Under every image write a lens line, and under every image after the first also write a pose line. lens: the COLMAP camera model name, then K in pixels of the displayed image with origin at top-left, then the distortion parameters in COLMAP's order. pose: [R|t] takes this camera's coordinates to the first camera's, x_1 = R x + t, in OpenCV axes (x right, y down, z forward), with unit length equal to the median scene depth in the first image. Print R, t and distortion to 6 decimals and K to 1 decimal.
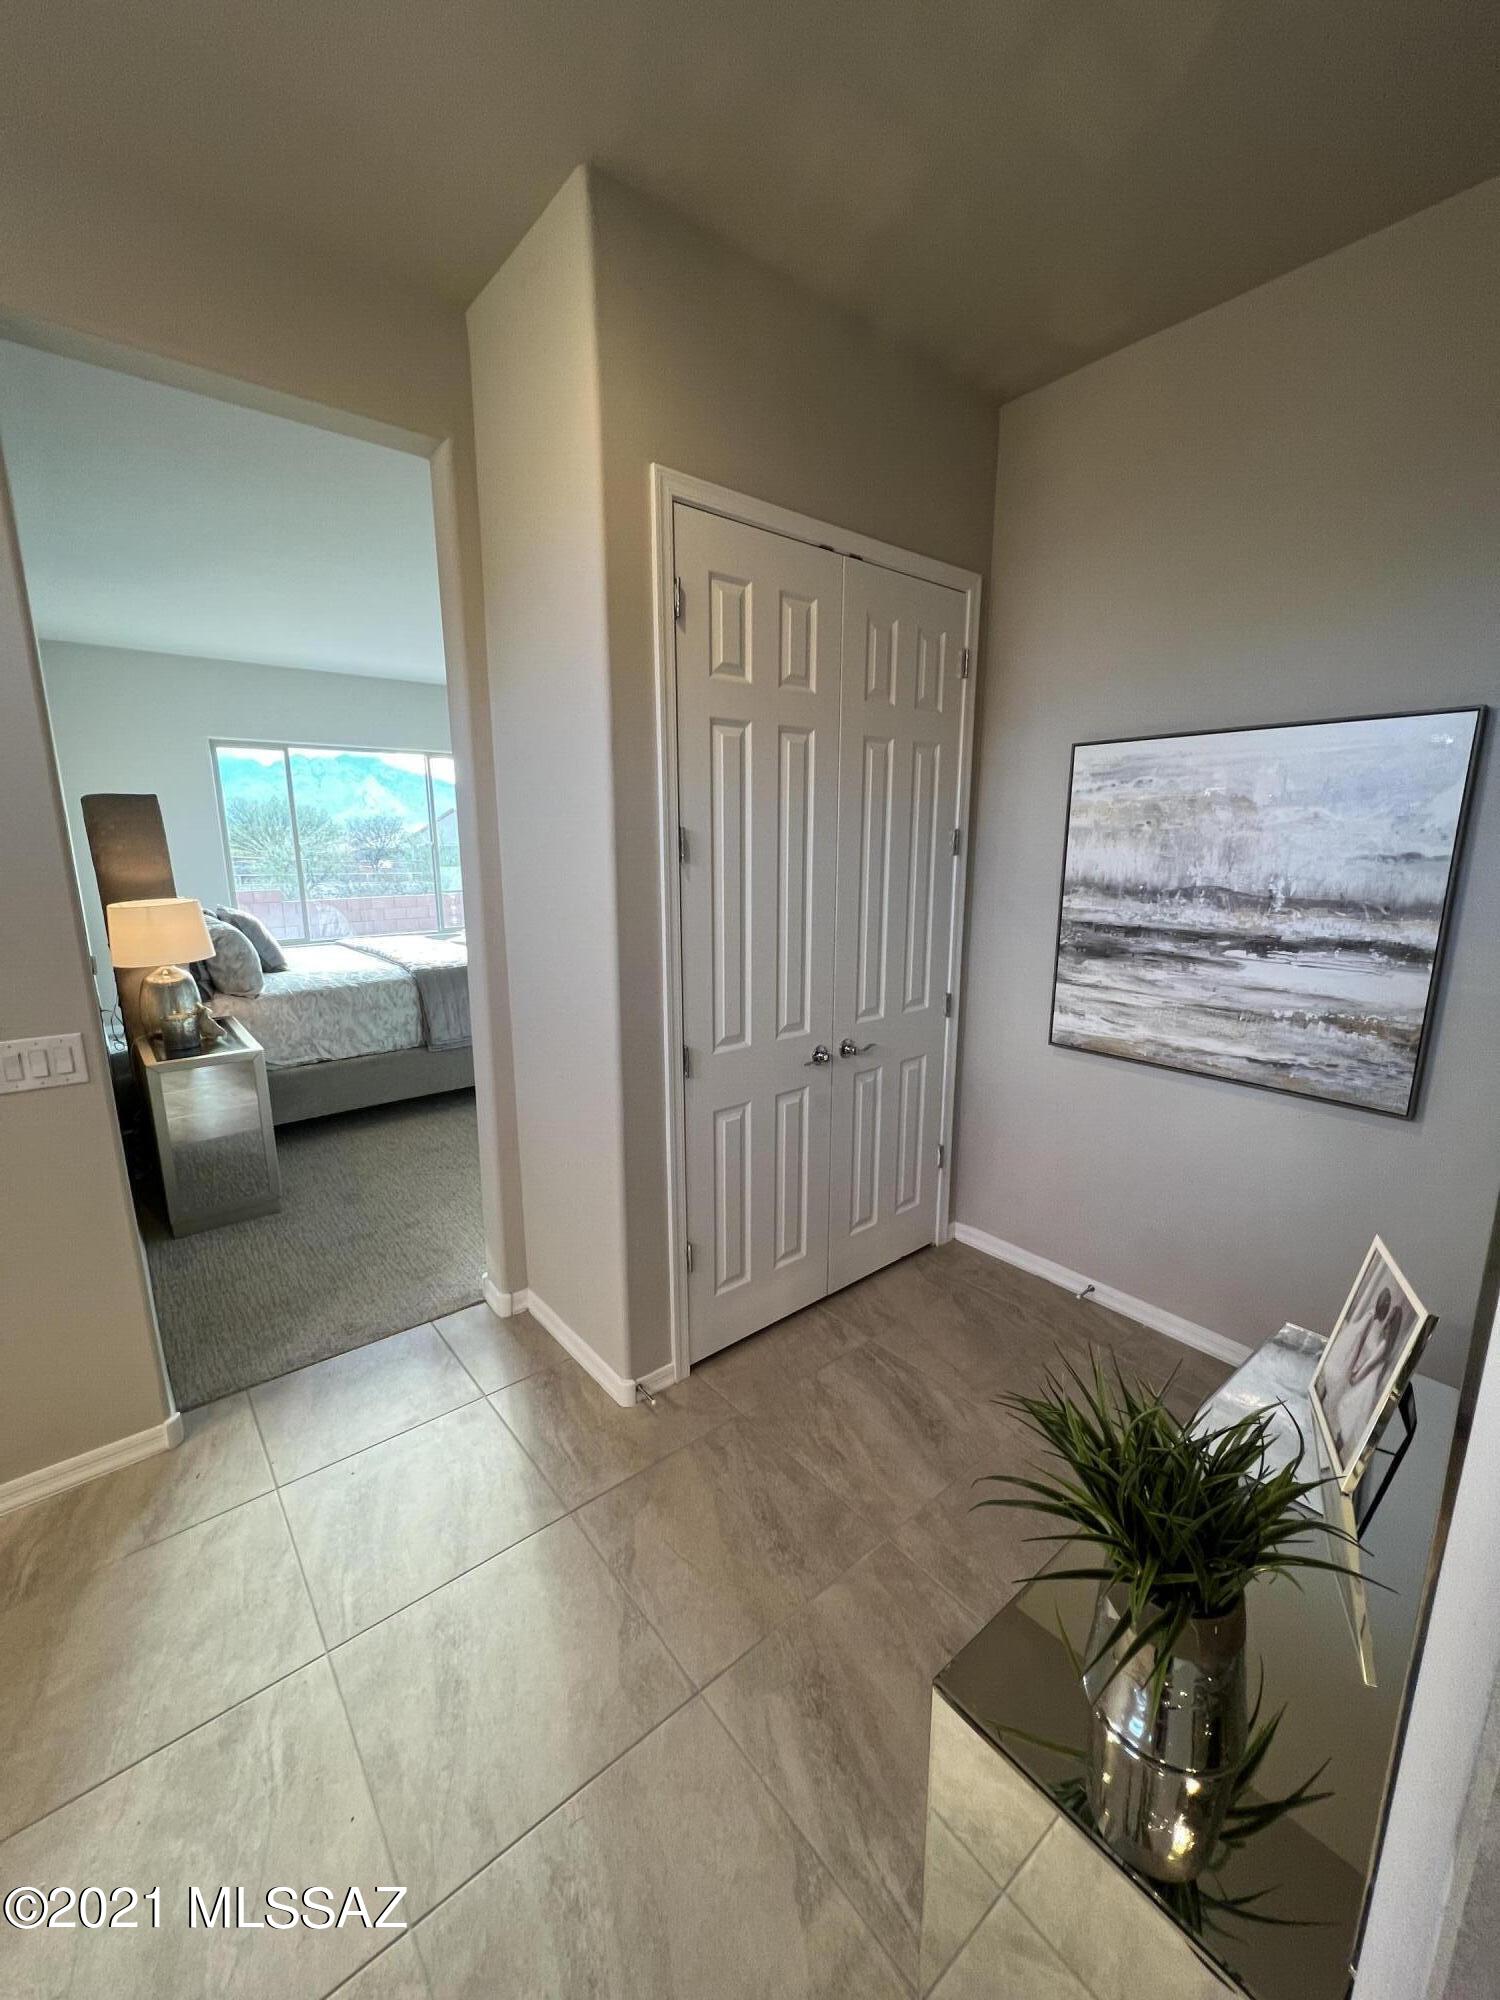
lens RADIAL K [[801.5, 0, 751.7], [0, 801.5, 1002.1], [0, 0, 1]] dist [-0.002986, 0.000722]
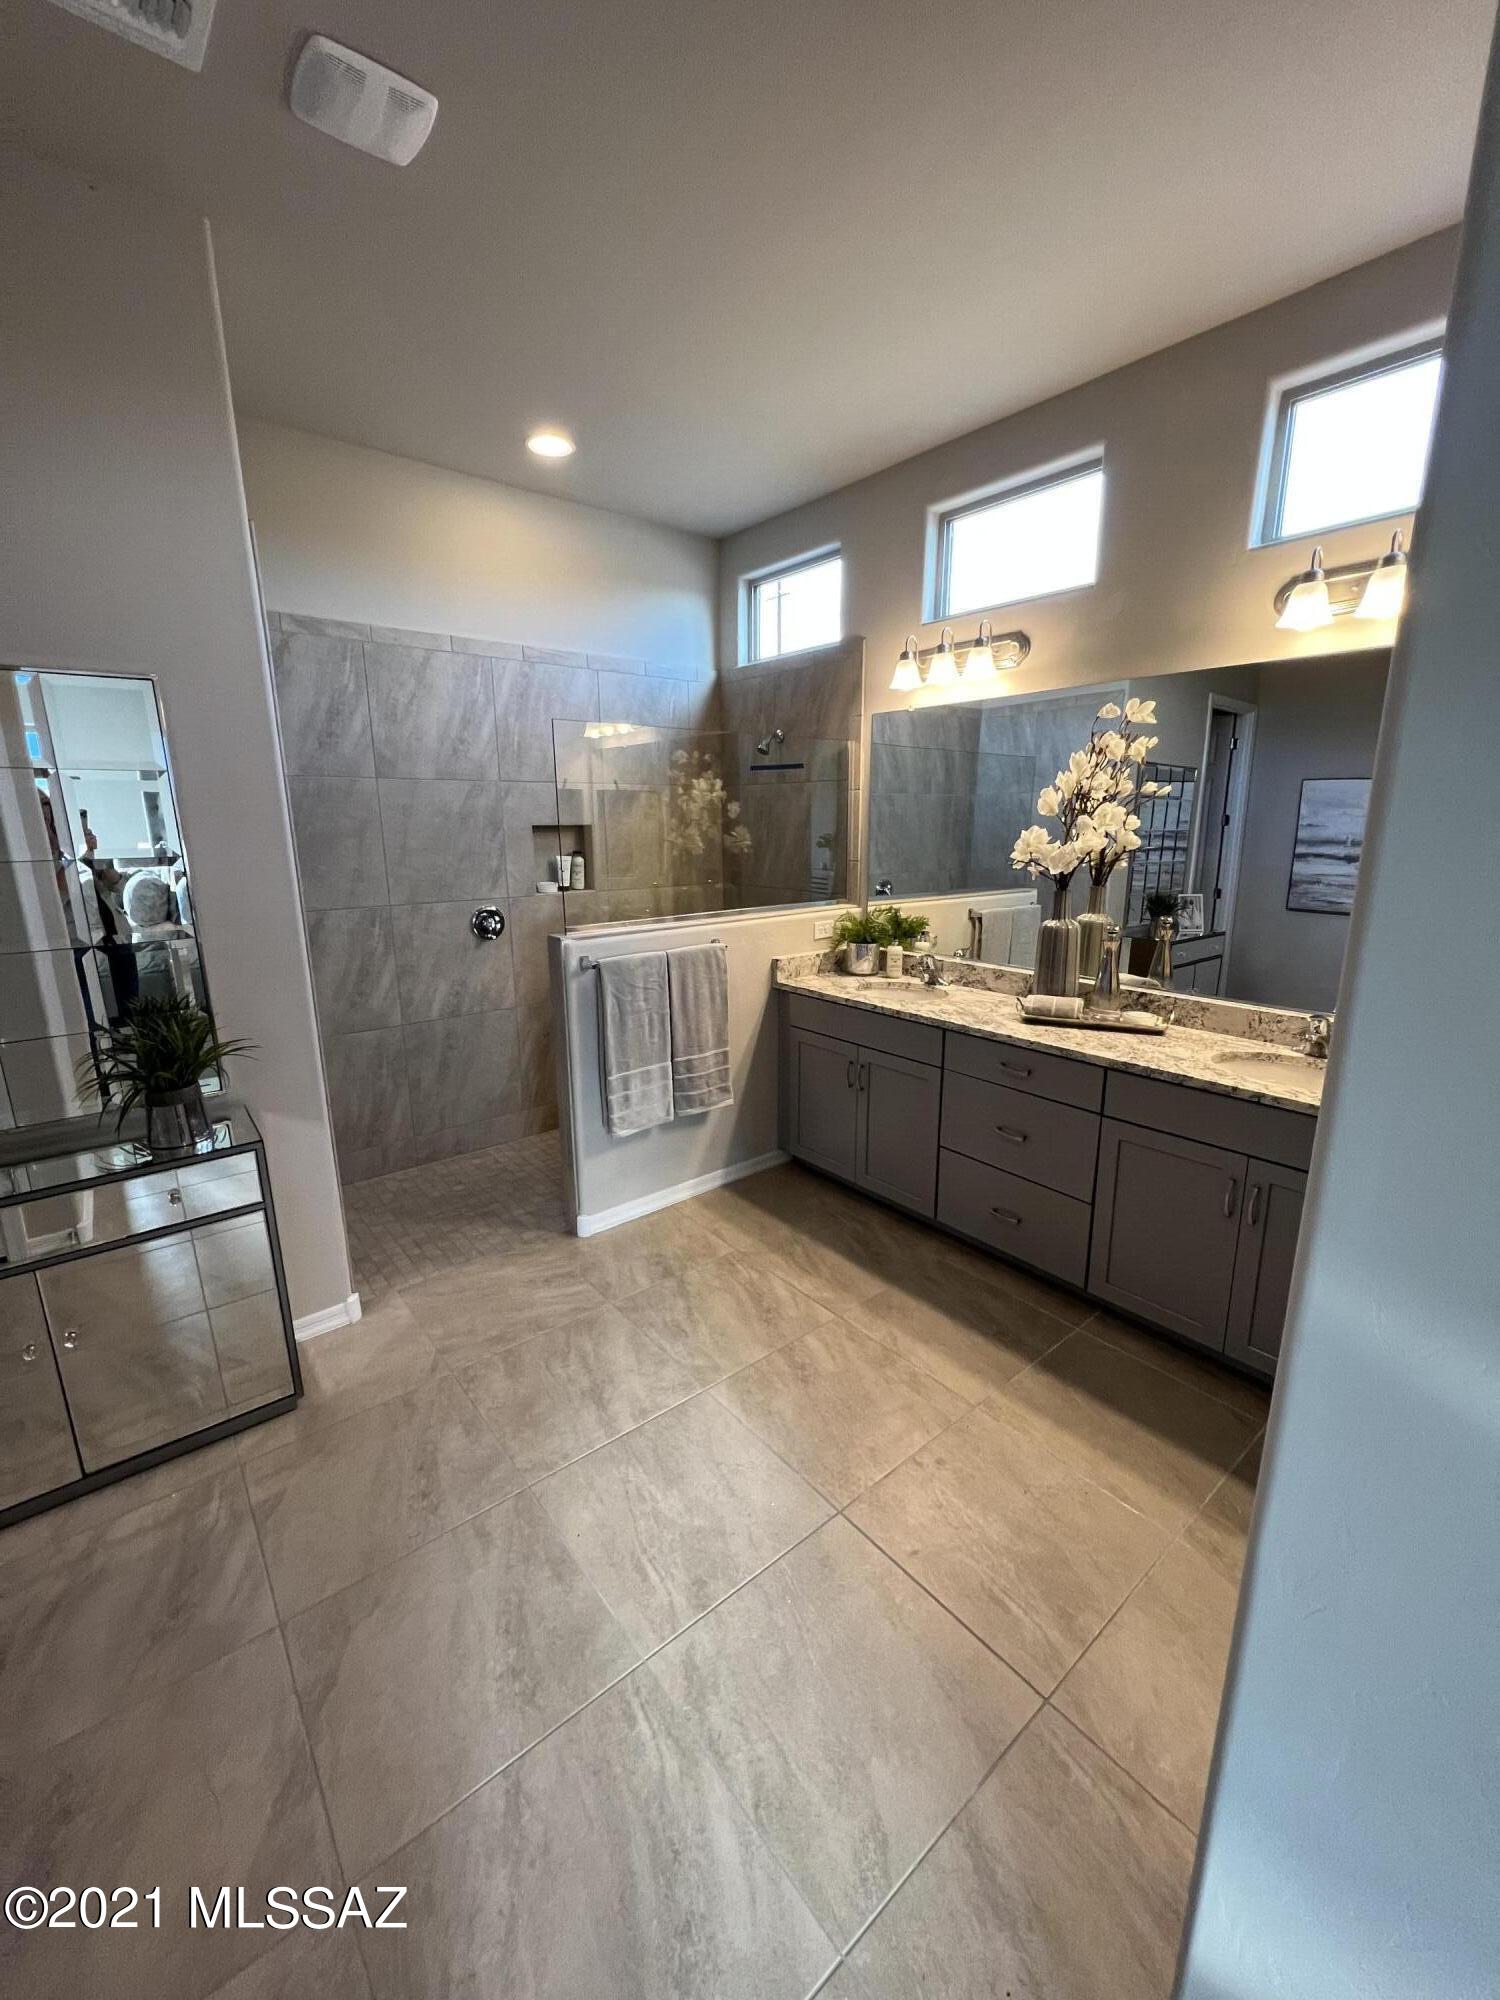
lens RADIAL K [[804.8, 0, 749.8], [0, 804.8, 1002.5], [0, 0, 1]] dist [-0.001351, -0.000382]
pose [[-0.999921, 0.006956, 0.010444, -0.464506], [0.010714, 0.906517, 0.422034, -0.217607], [-0.006532, 0.422112, -0.906520, 1.062829]]
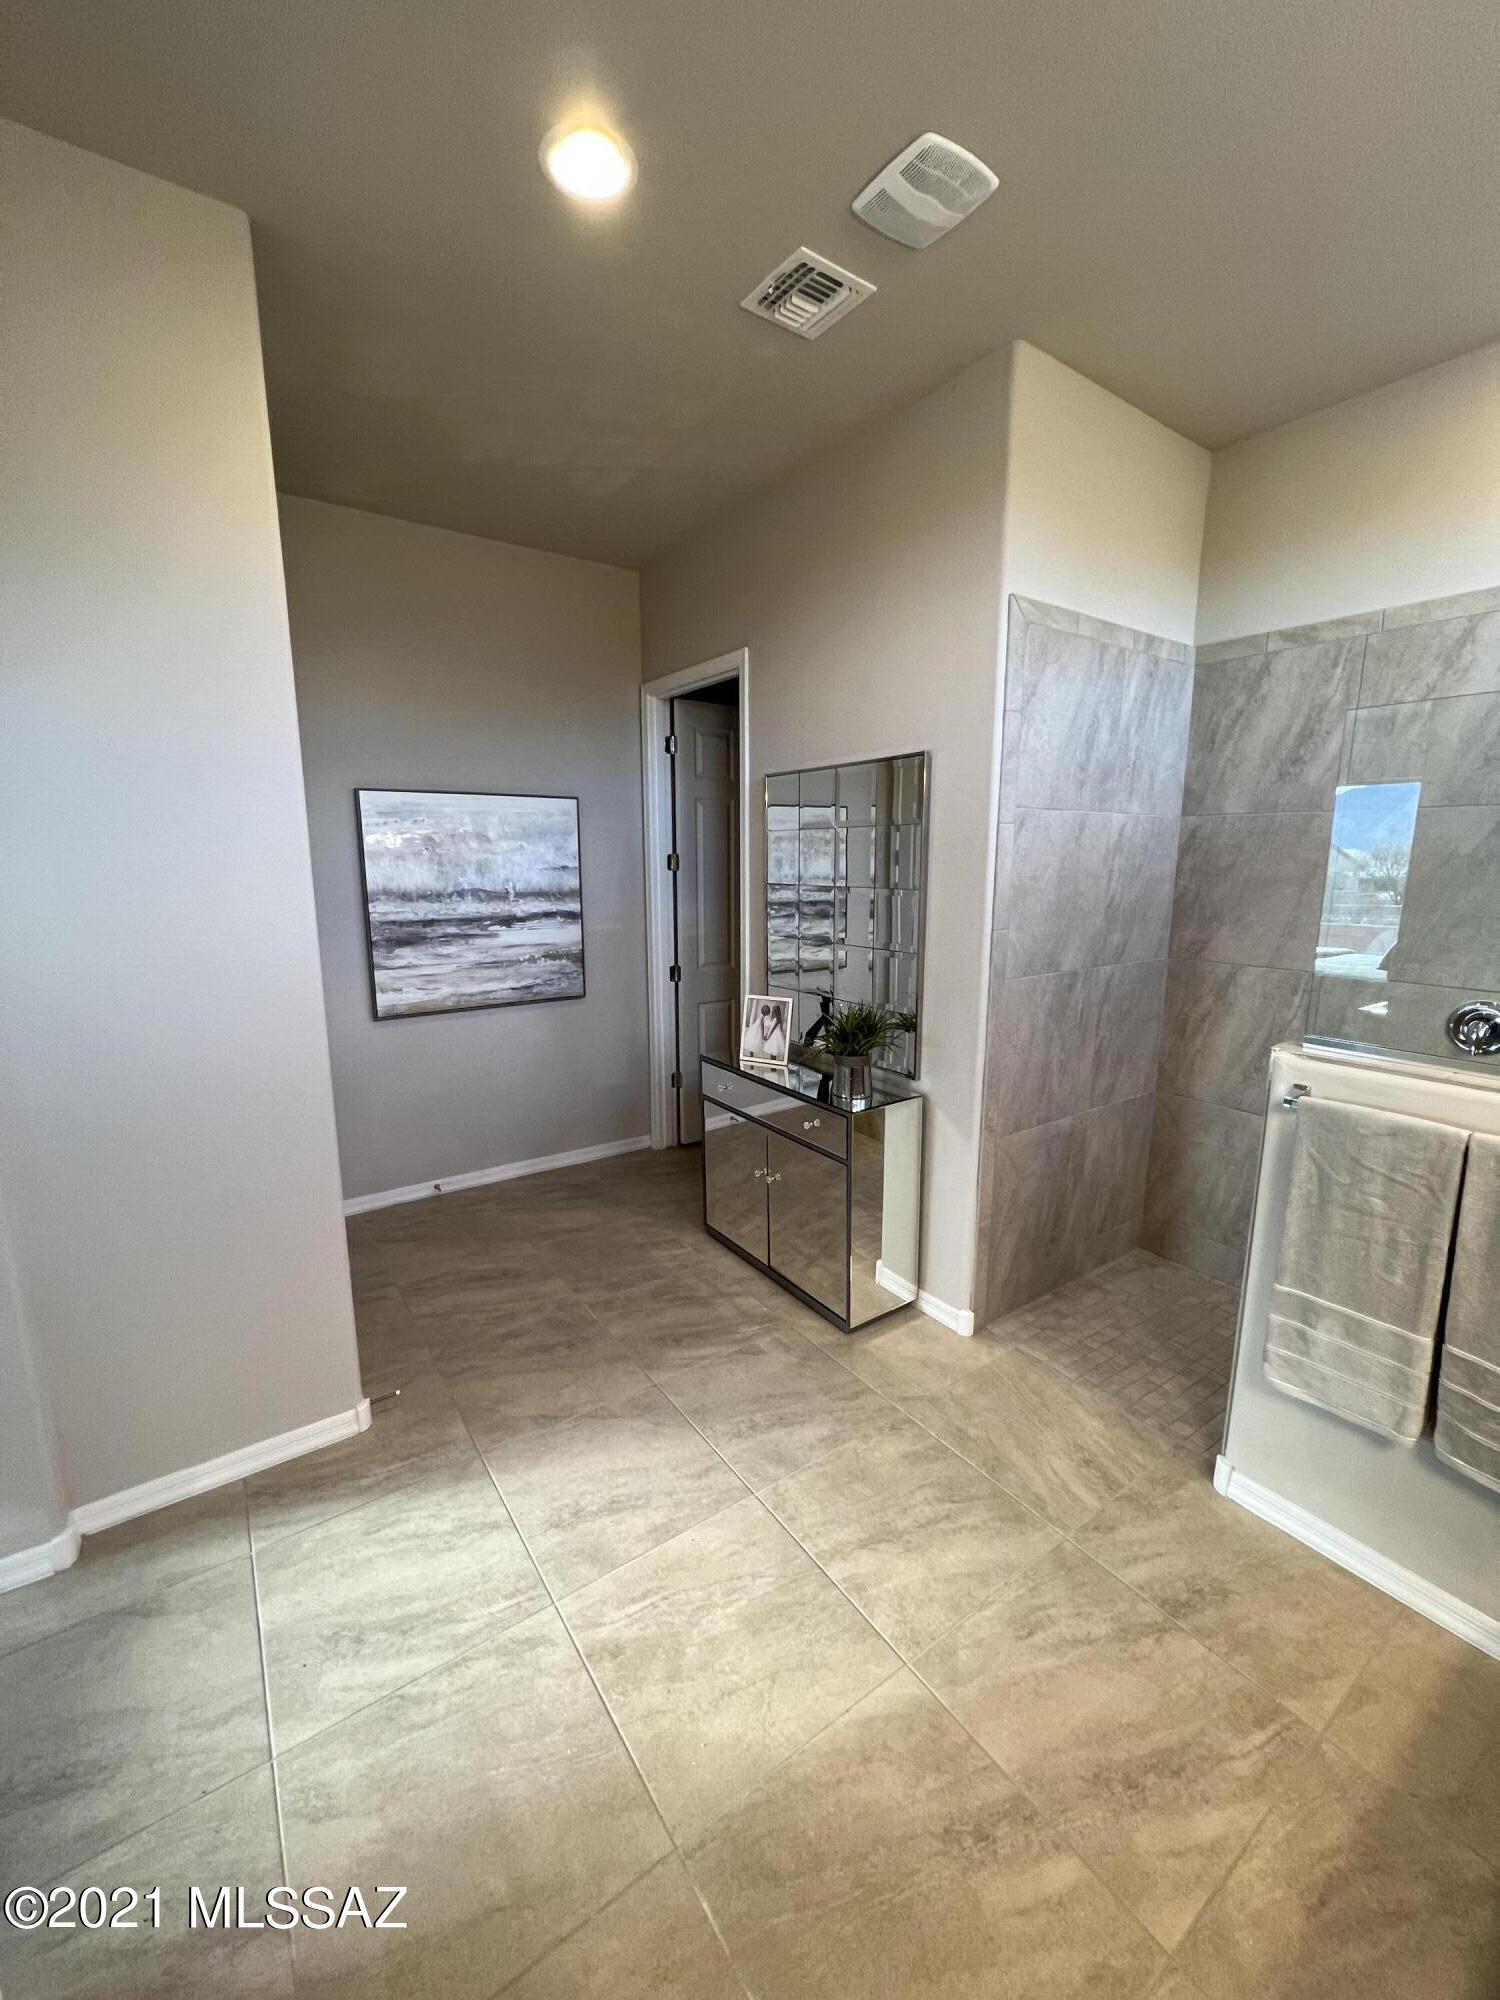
lens RADIAL K [[801.5, 0, 748.2], [0, 801.5, 998.8], [0, 0, 1]] dist [-0.002986, 0.000722]
pose [[0.084128, -0.175507, 0.980877, -0.988917], [0.203595, 0.966628, 0.155495, -0.068947], [-0.975434, 0.186620, 0.117053, 0.316444]]
